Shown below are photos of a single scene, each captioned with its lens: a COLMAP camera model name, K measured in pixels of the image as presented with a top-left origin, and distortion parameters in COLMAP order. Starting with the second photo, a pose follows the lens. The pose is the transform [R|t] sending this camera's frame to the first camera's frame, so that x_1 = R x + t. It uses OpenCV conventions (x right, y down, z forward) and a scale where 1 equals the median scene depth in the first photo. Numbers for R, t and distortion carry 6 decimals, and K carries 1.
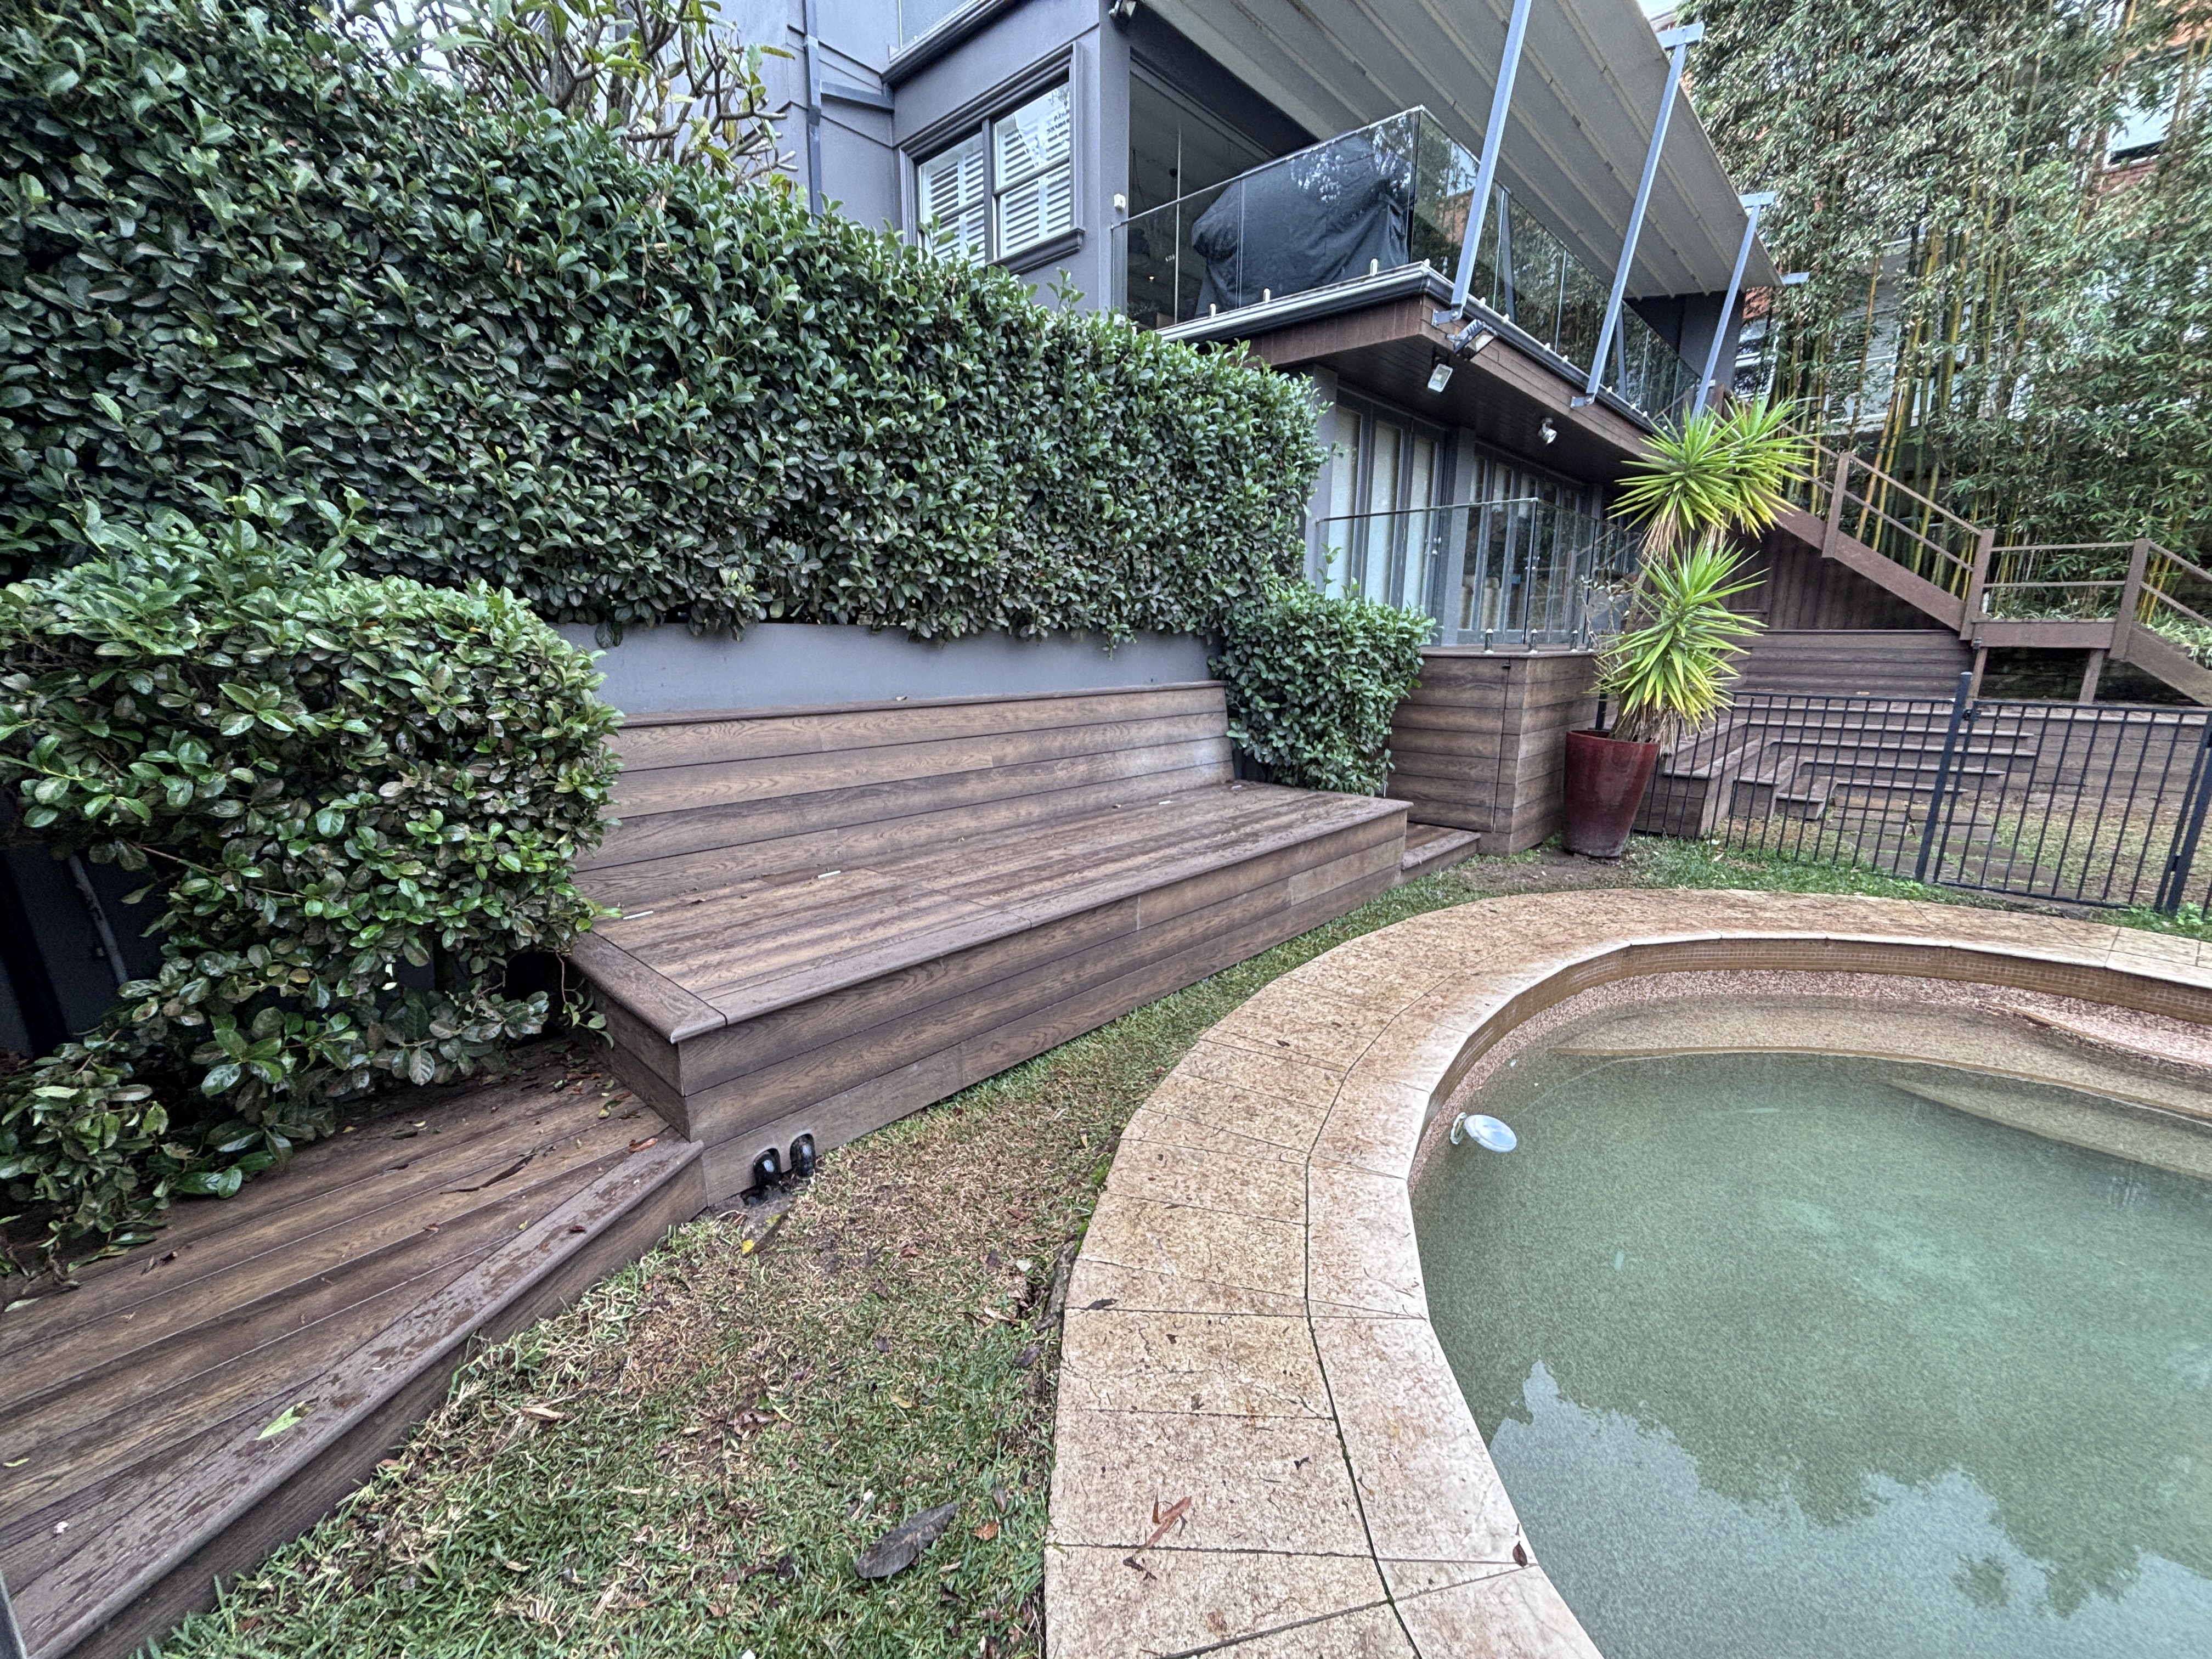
lens RADIAL K [[894.7, 0, 1106.0], [0, 894.7, 829.5], [0, 0, 1]] dist [-0.002262, -0.000385]
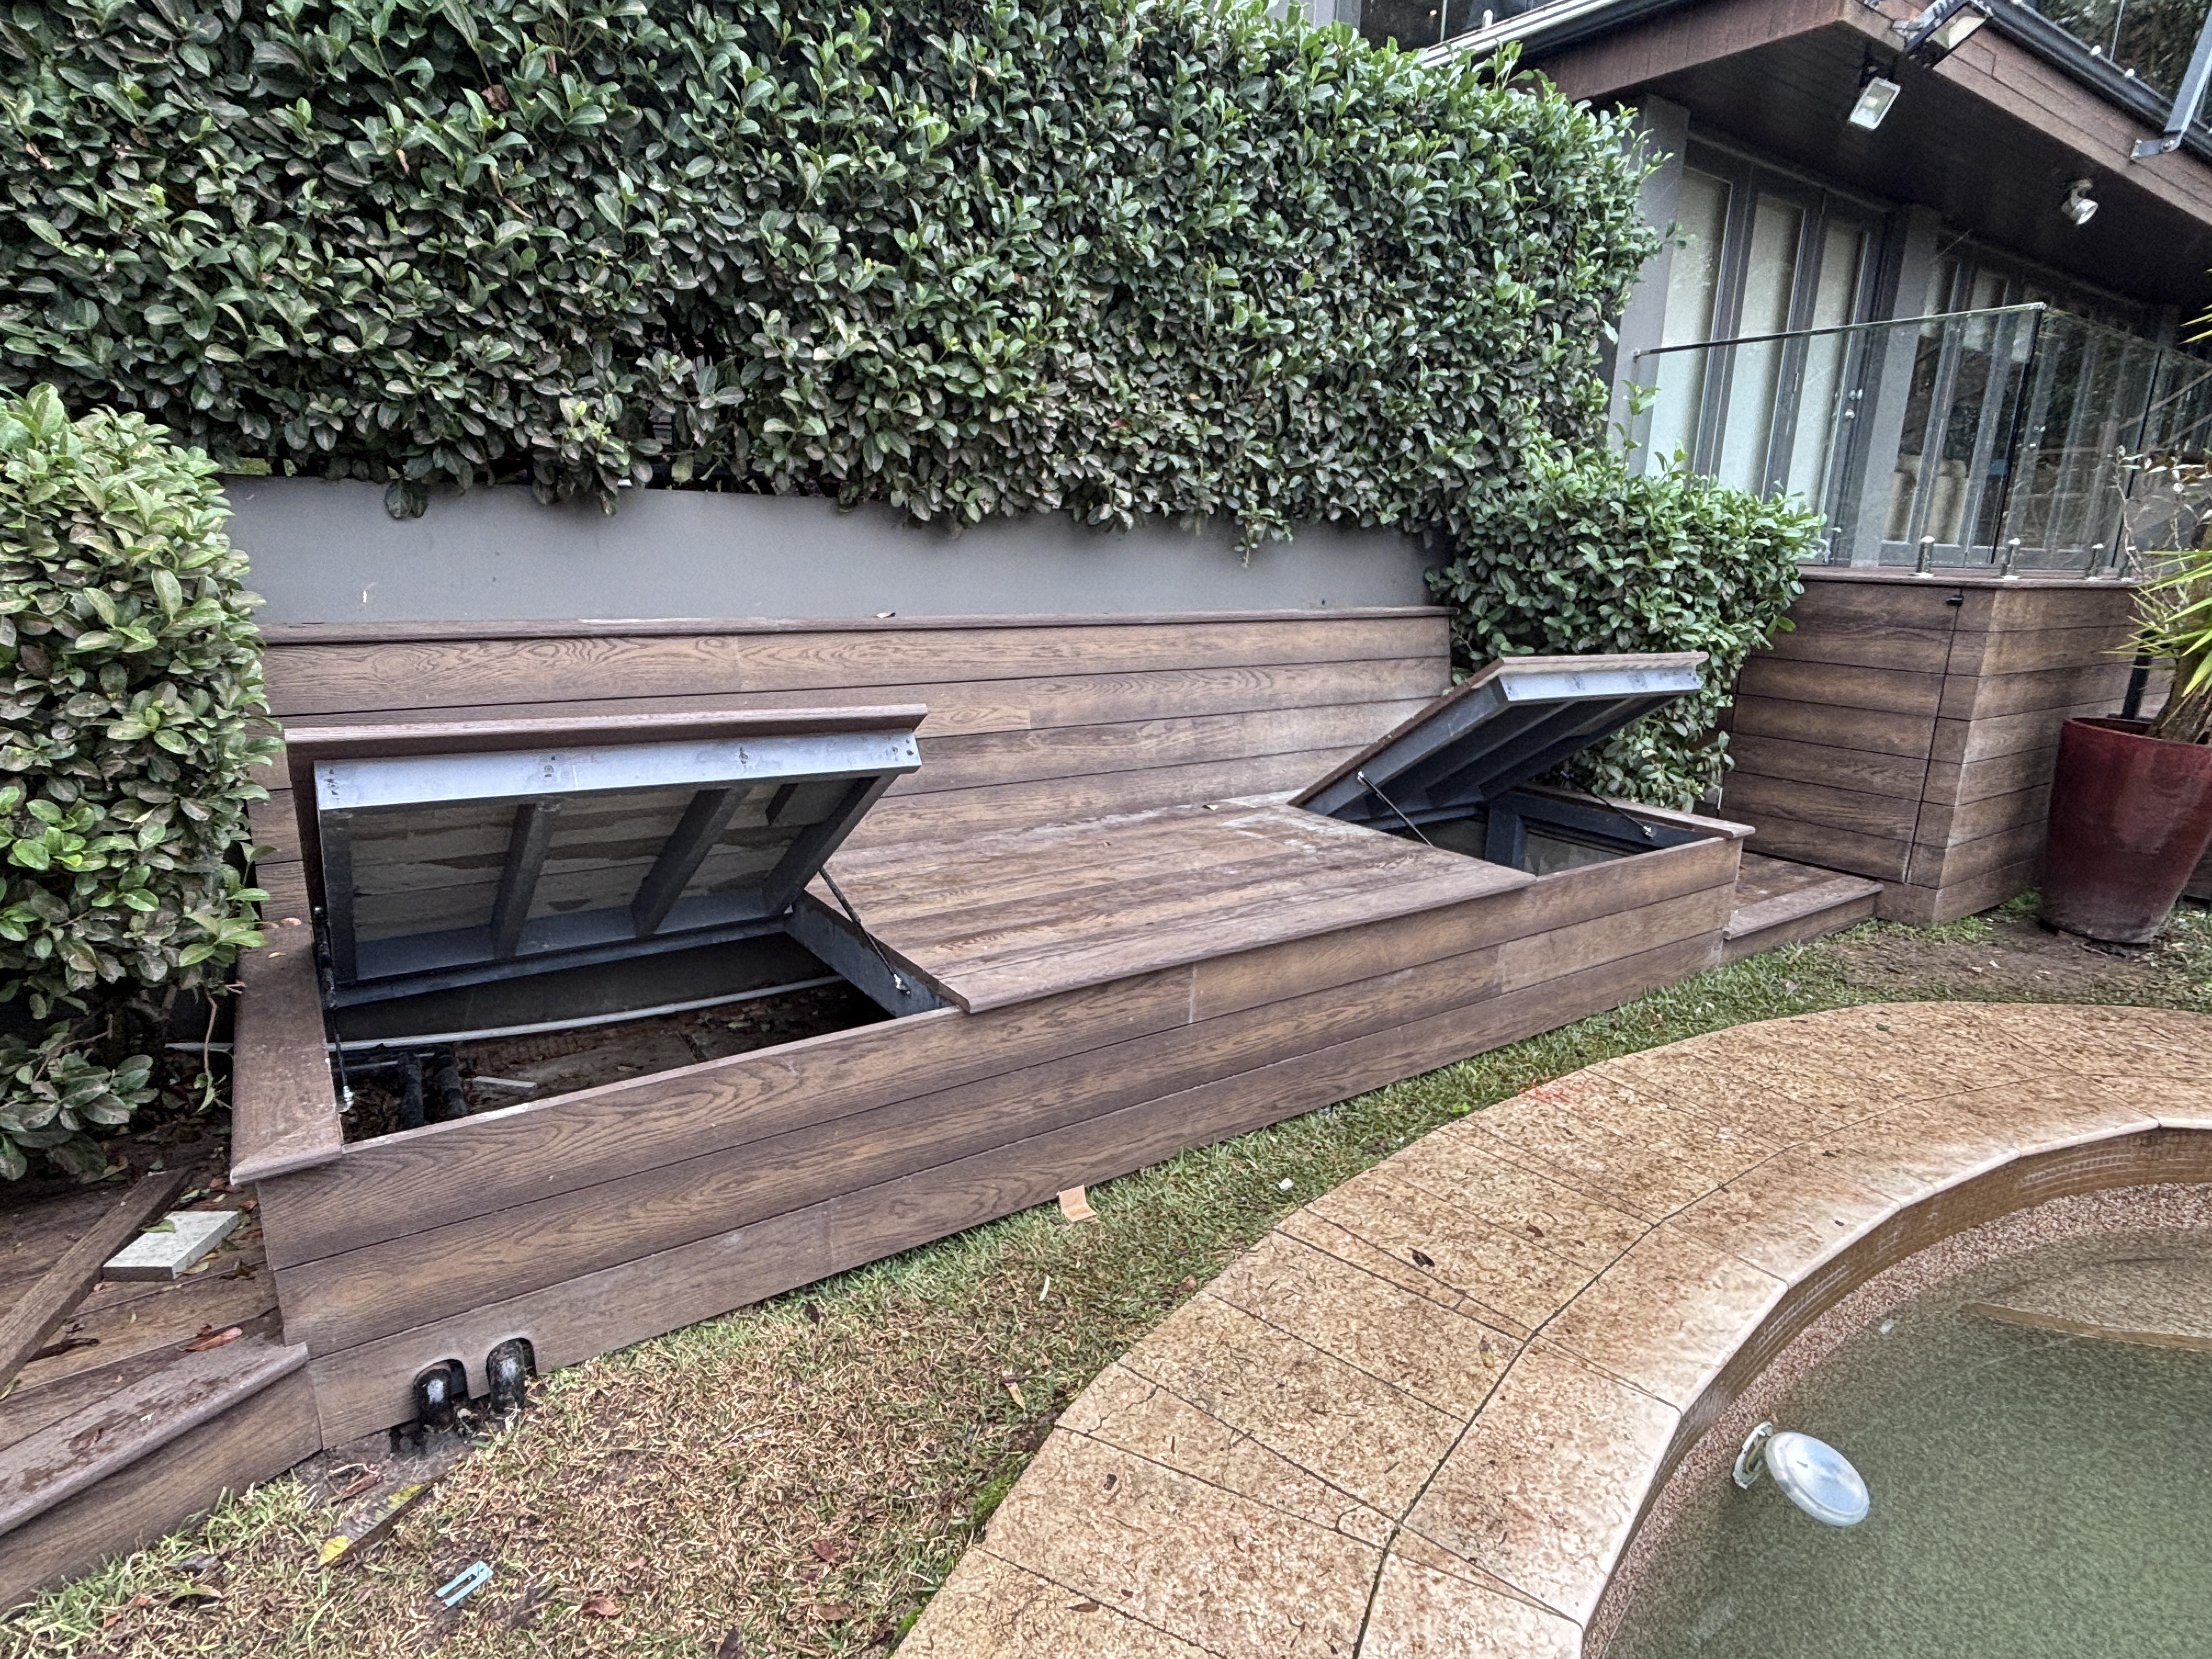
lens RADIAL K [[1192.7, 0, 1106.0], [0, 1192.7, 829.5], [0, 0, 1]] dist [-0.026570, 0.020111]
pose [[0.976394, 0.072618, -0.203426, 0.116953], [-0.067974, 0.997244, 0.029737, -0.029897], [0.205024, -0.015207, 0.978639, 0.205261]]
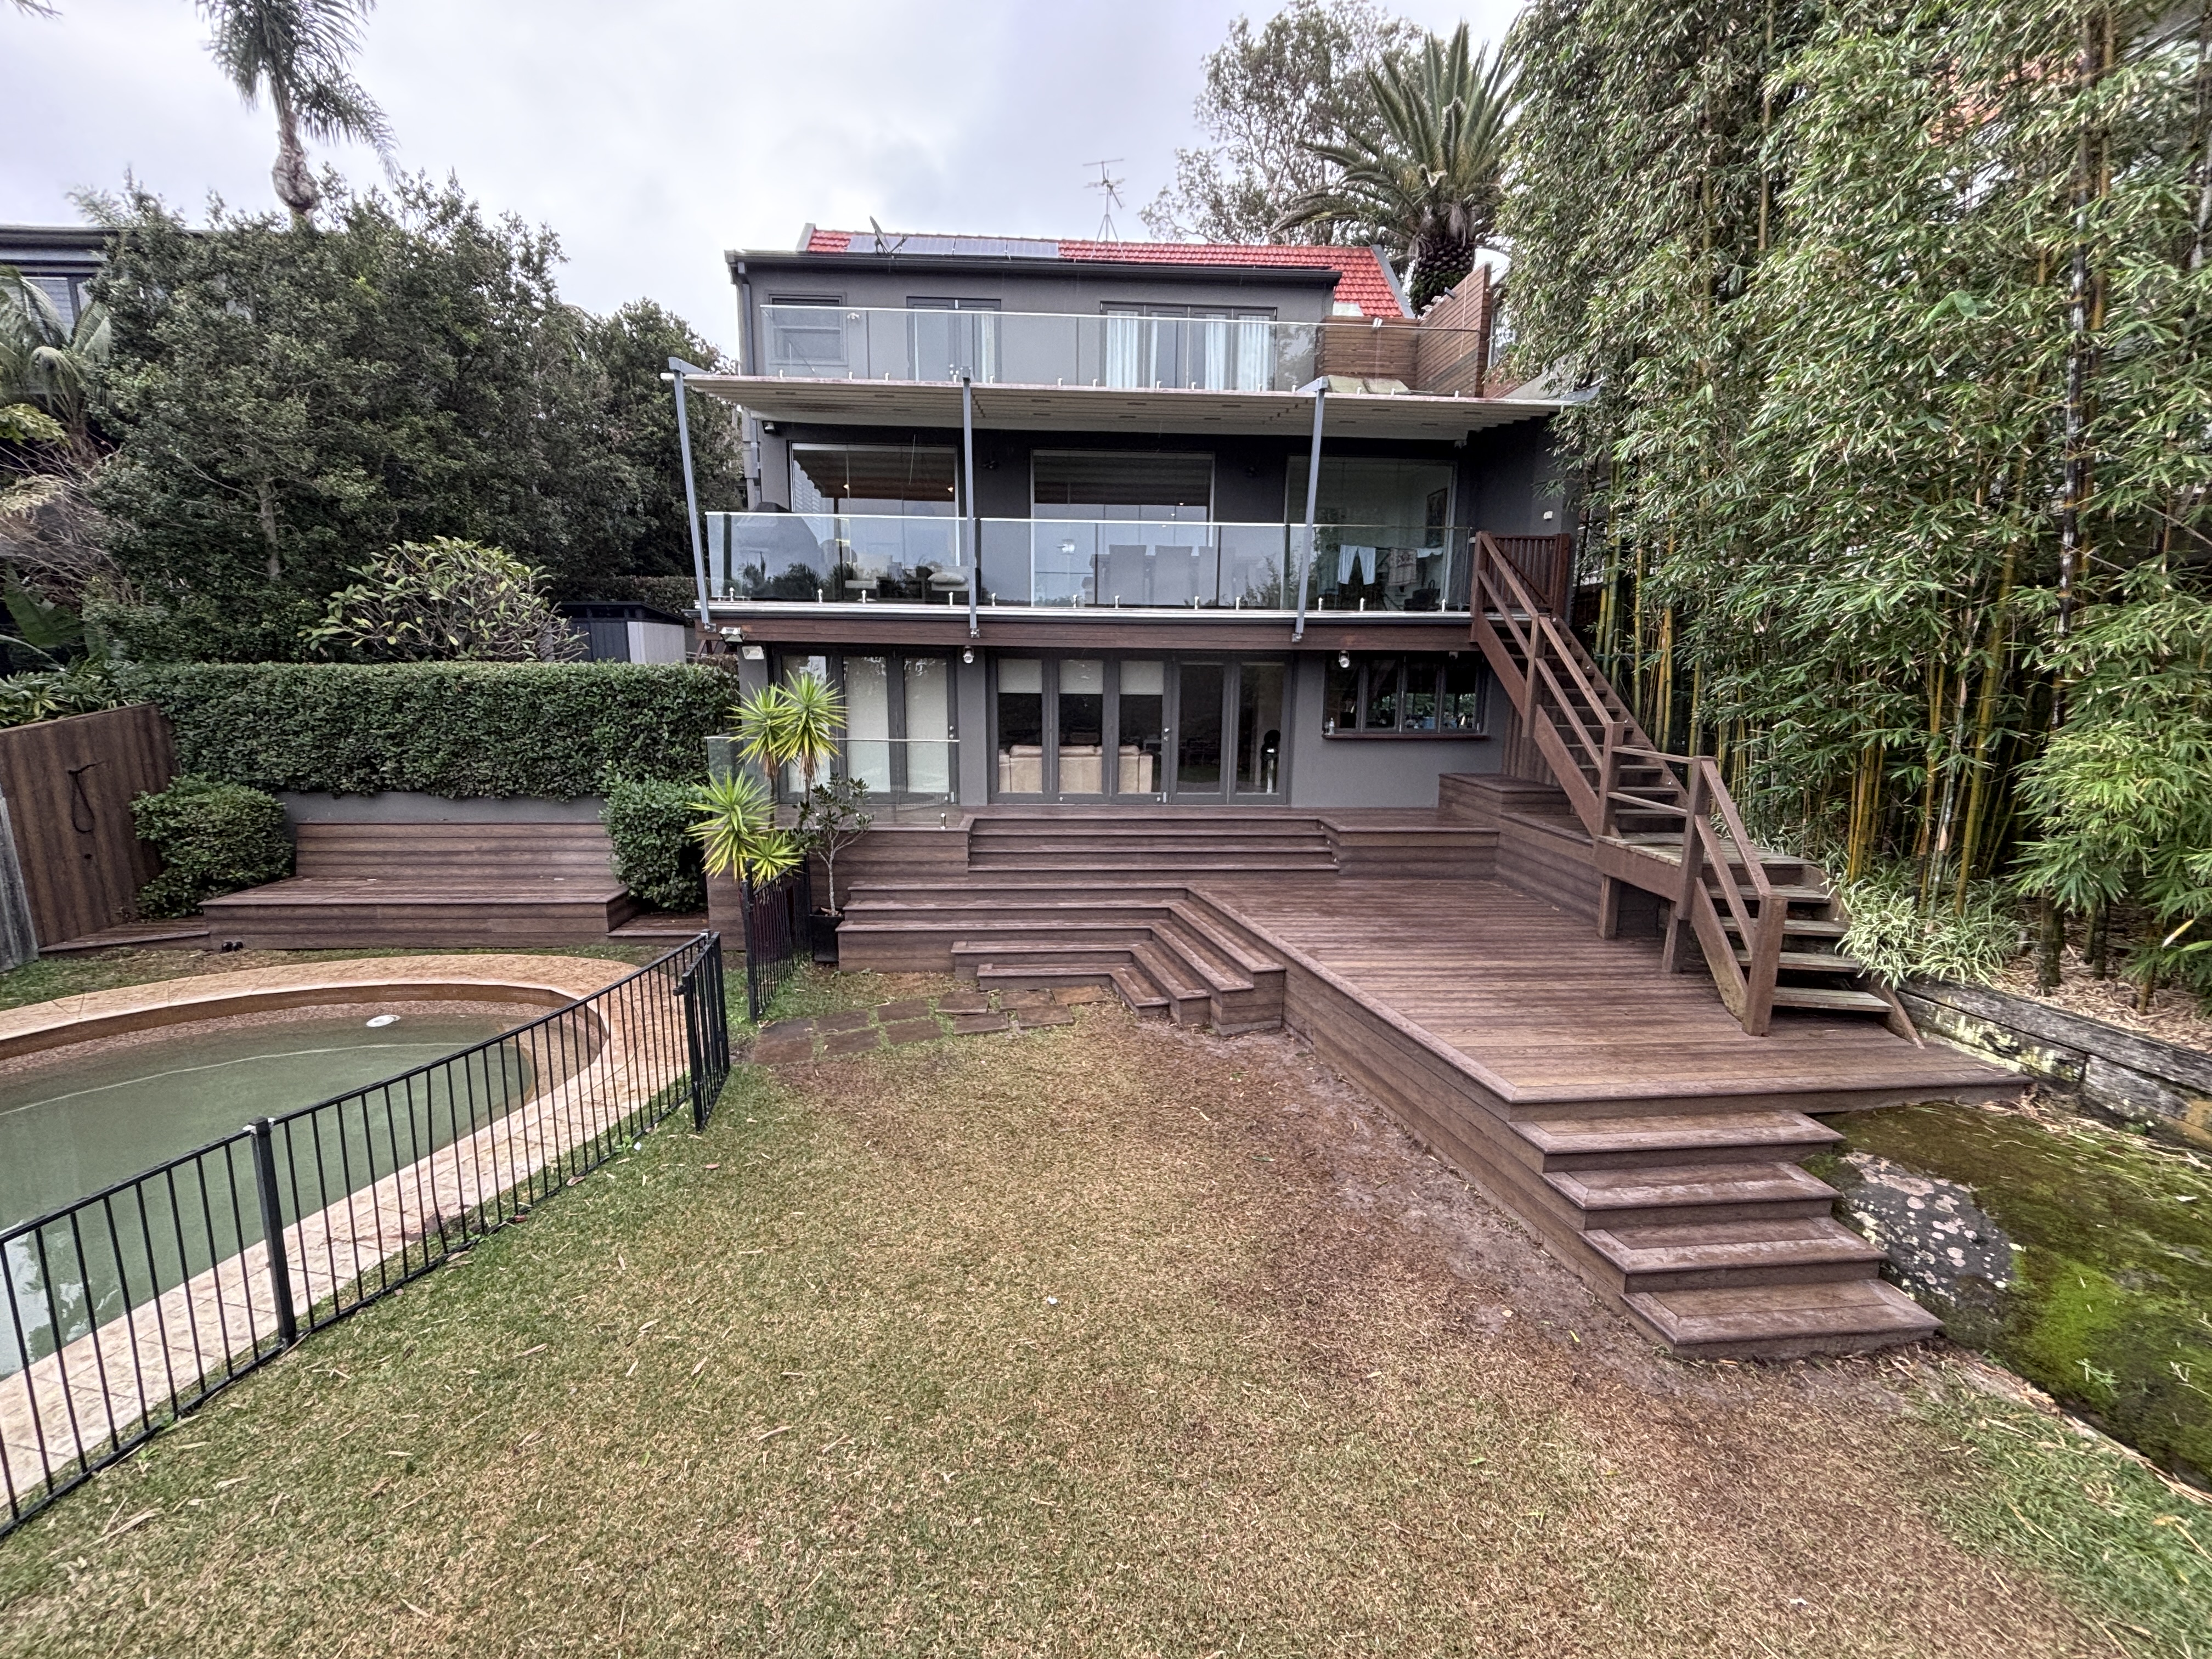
lens RADIAL K [[894.7, 0, 1106.0], [0, 894.7, 829.5], [0, 0, 1]] dist [-0.002262, -0.000385]
pose [[0.726544, 0.104777, -0.679084, 3.032519], [-0.159294, 0.987065, -0.018131, -0.396675], [0.668400, 0.121347, 0.733837, 0.419219]]
